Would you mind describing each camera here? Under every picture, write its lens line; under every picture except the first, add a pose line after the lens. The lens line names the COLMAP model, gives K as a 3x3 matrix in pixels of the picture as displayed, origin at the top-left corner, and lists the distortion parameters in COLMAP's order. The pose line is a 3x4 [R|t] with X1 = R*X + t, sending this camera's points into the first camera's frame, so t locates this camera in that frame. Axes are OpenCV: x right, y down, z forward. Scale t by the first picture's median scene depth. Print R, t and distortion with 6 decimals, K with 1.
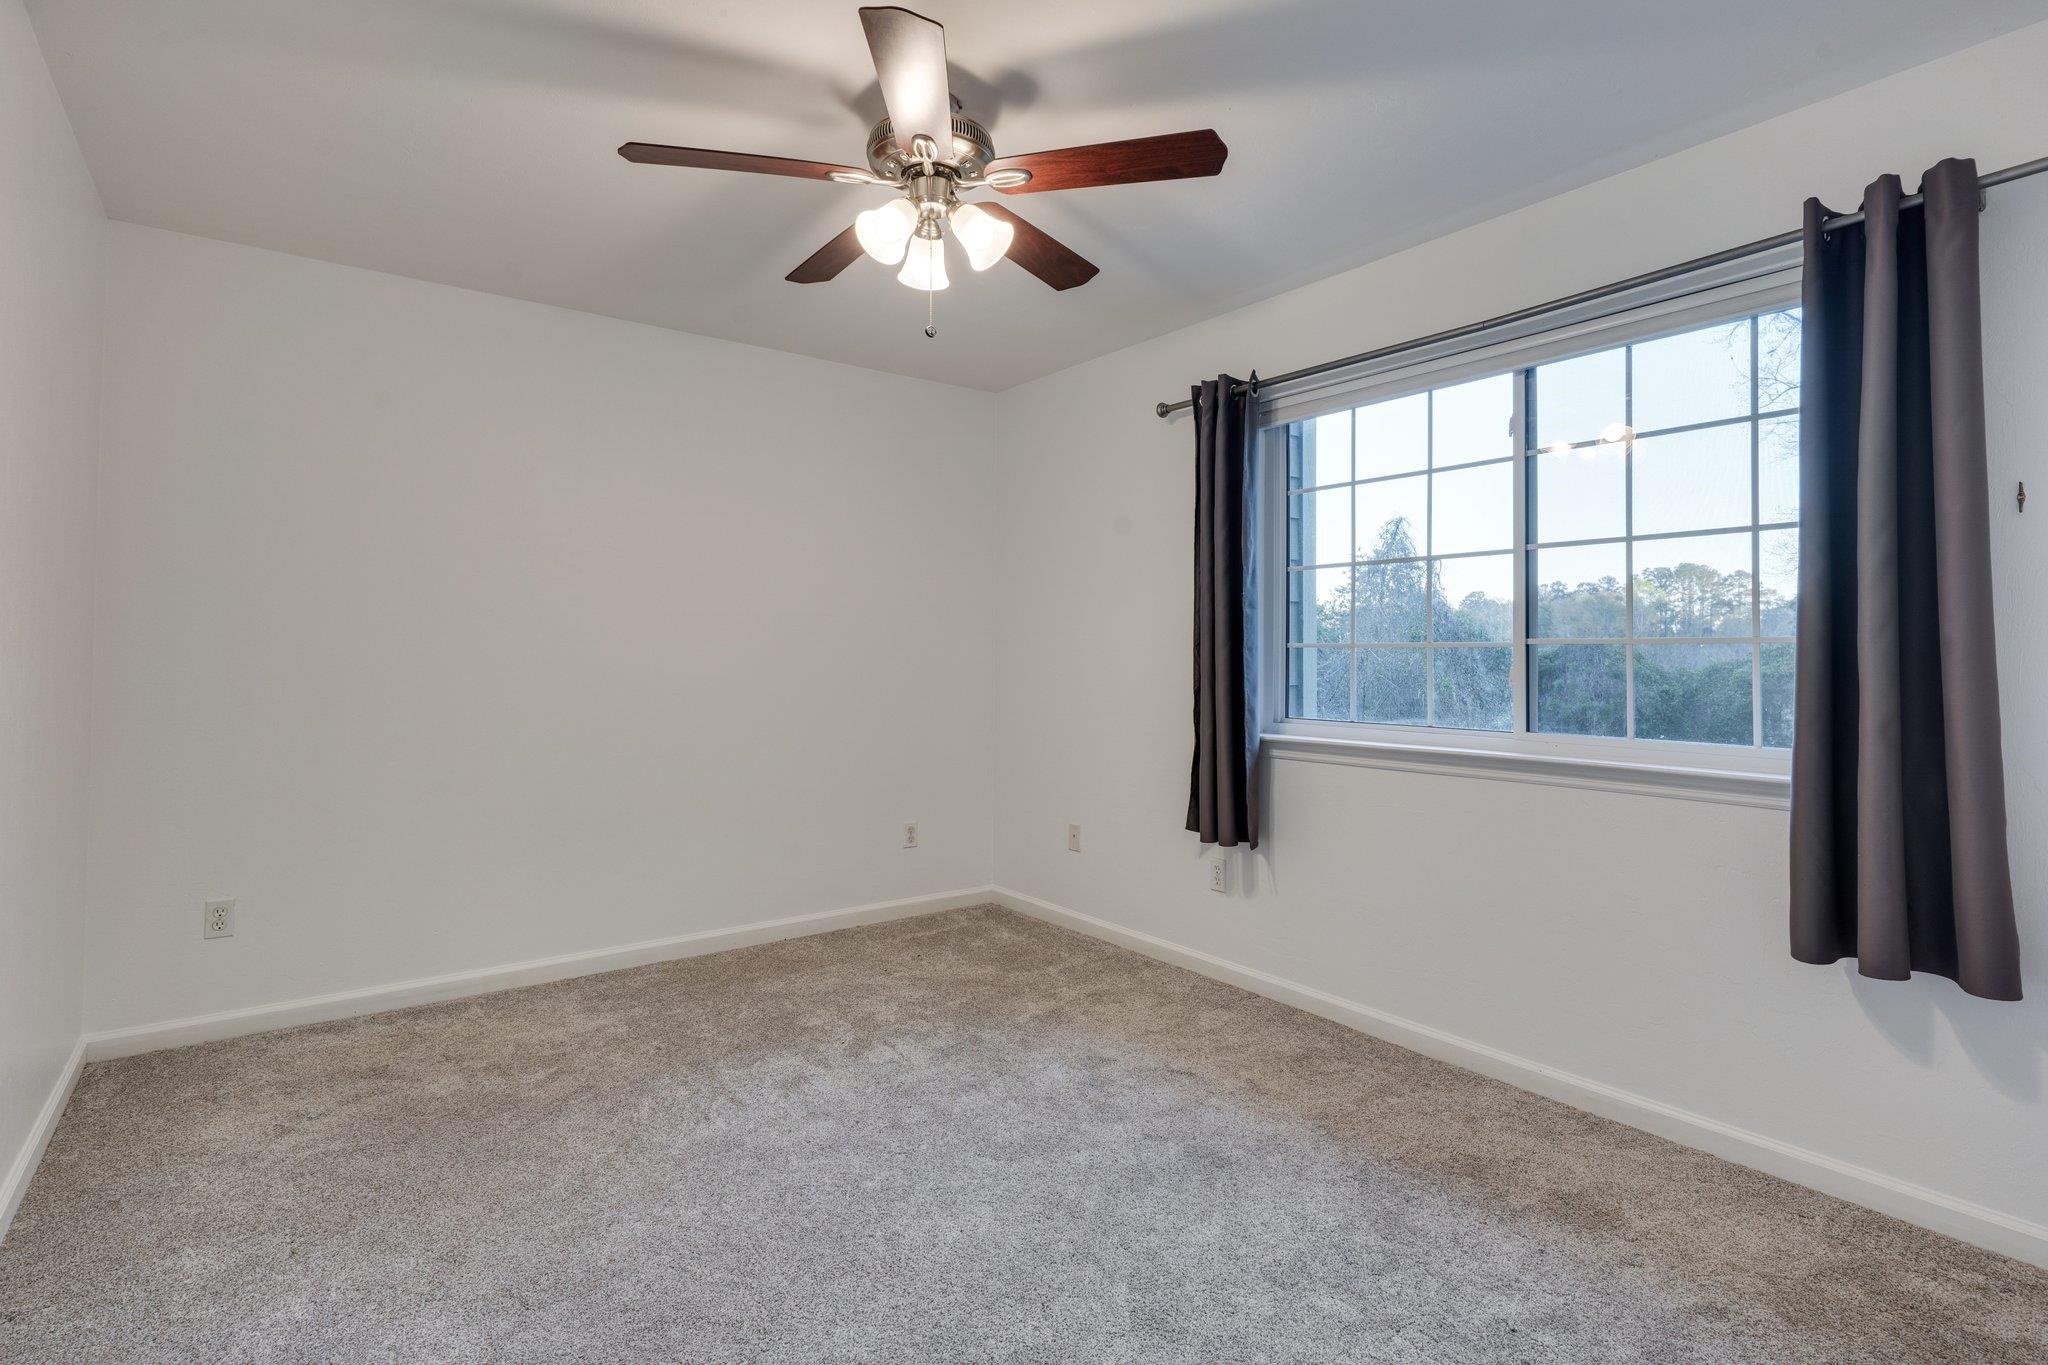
lens RADIAL K [[964.8, 0, 1015.1], [0, 964.8, 671.5], [0, 0, 1]] dist [-0.000444, -0.000144]
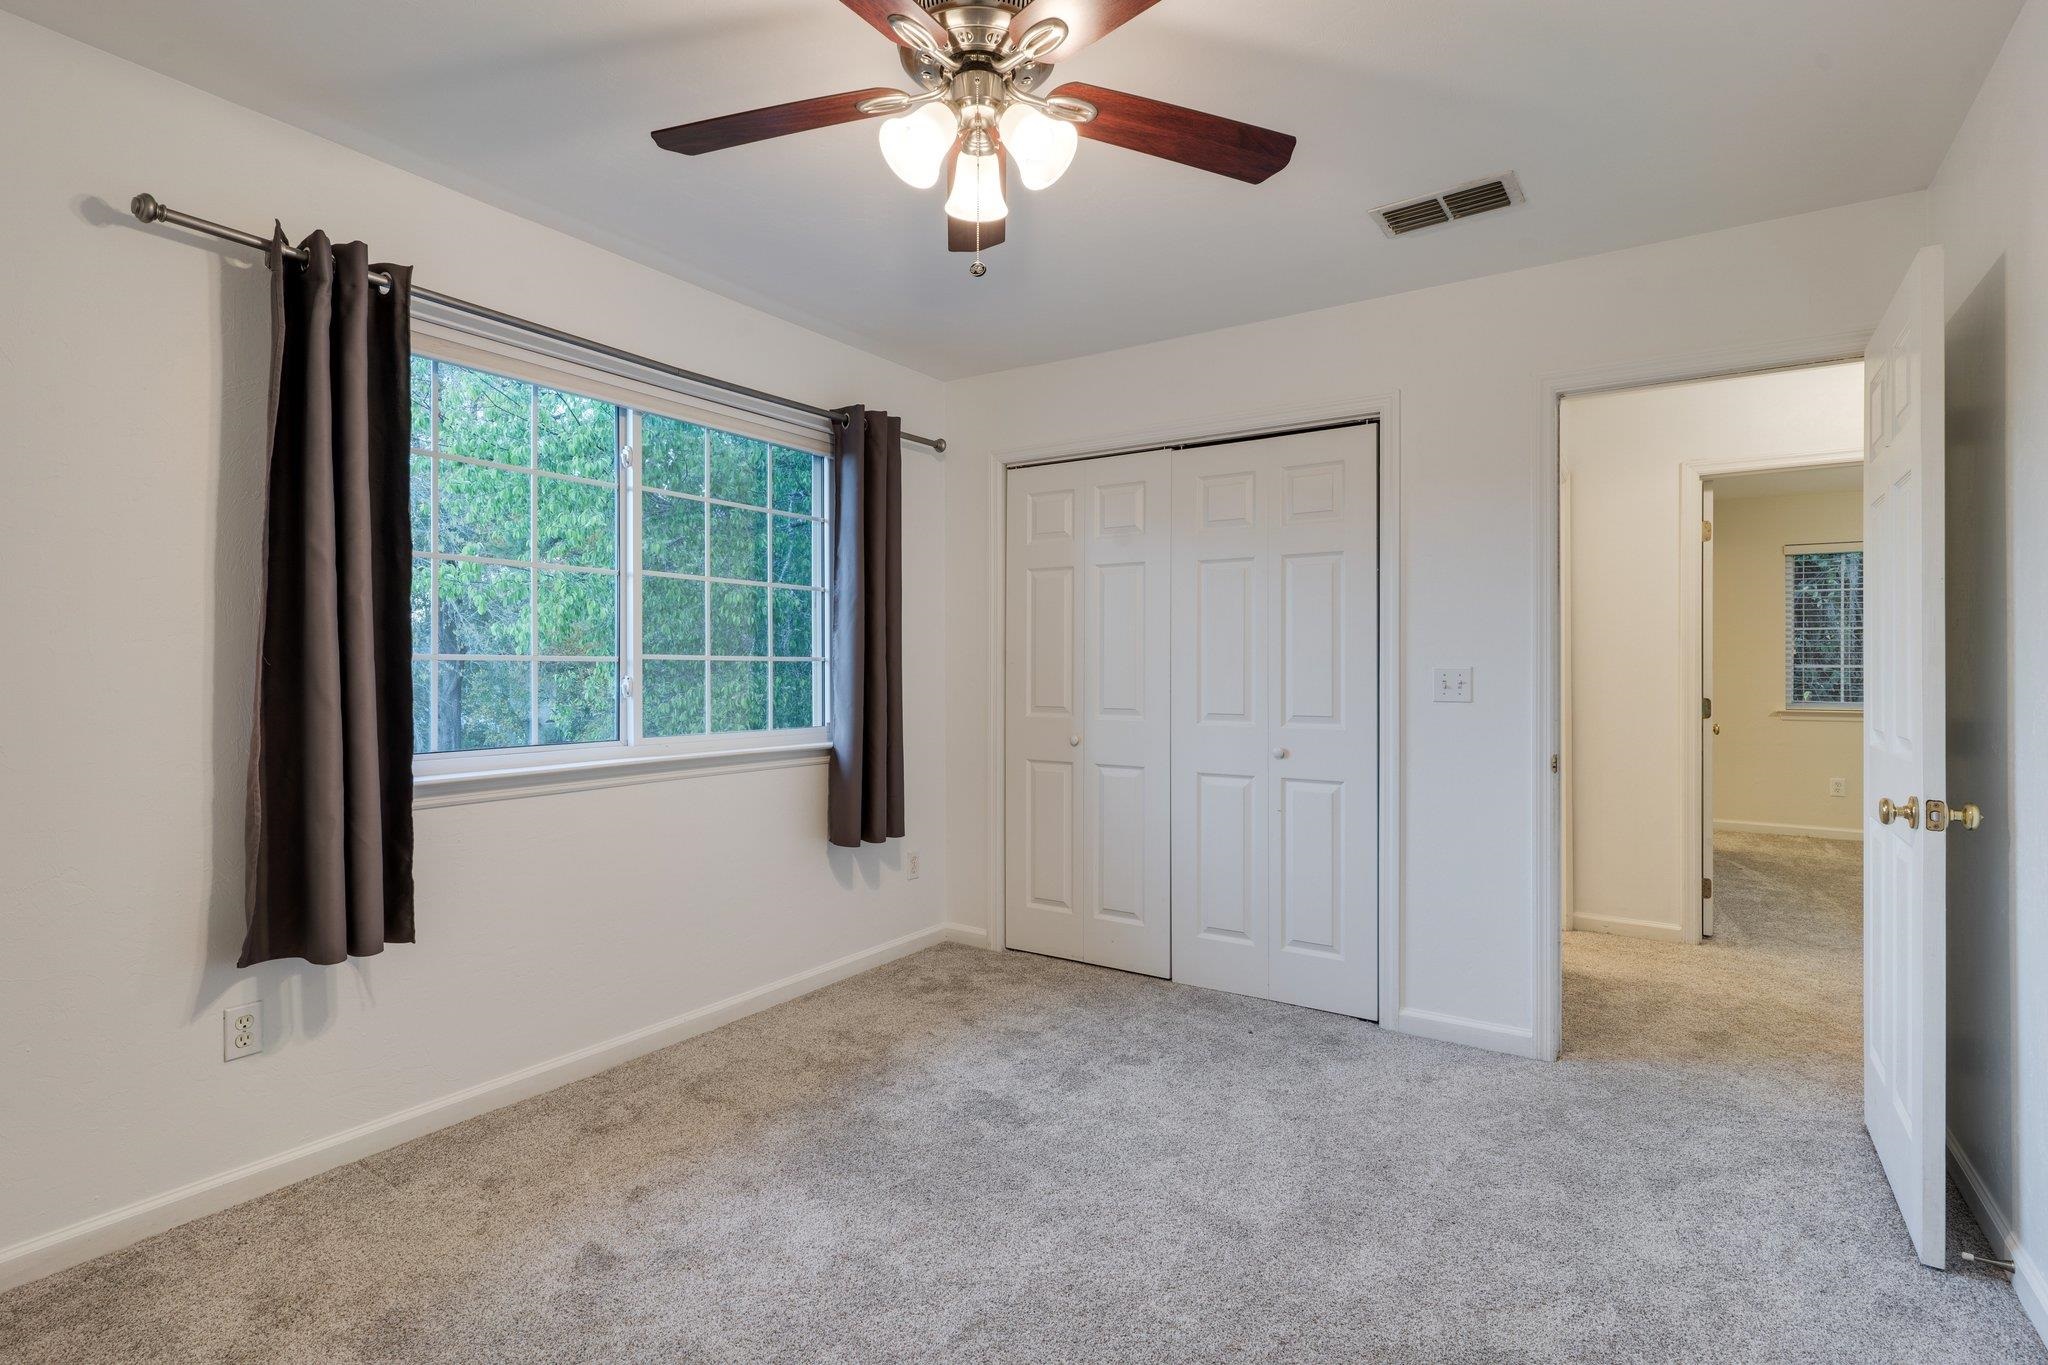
lens RADIAL K [[964.8, 0, 1015.1], [0, 964.8, 671.5], [0, 0, 1]] dist [-0.000444, -0.000144]
pose [[-0.351250, -0.009977, 0.936229, -0.756083], [-0.000094, 0.999944, 0.010621, -0.031053], [-0.936282, 0.003642, -0.351231, 1.090521]]
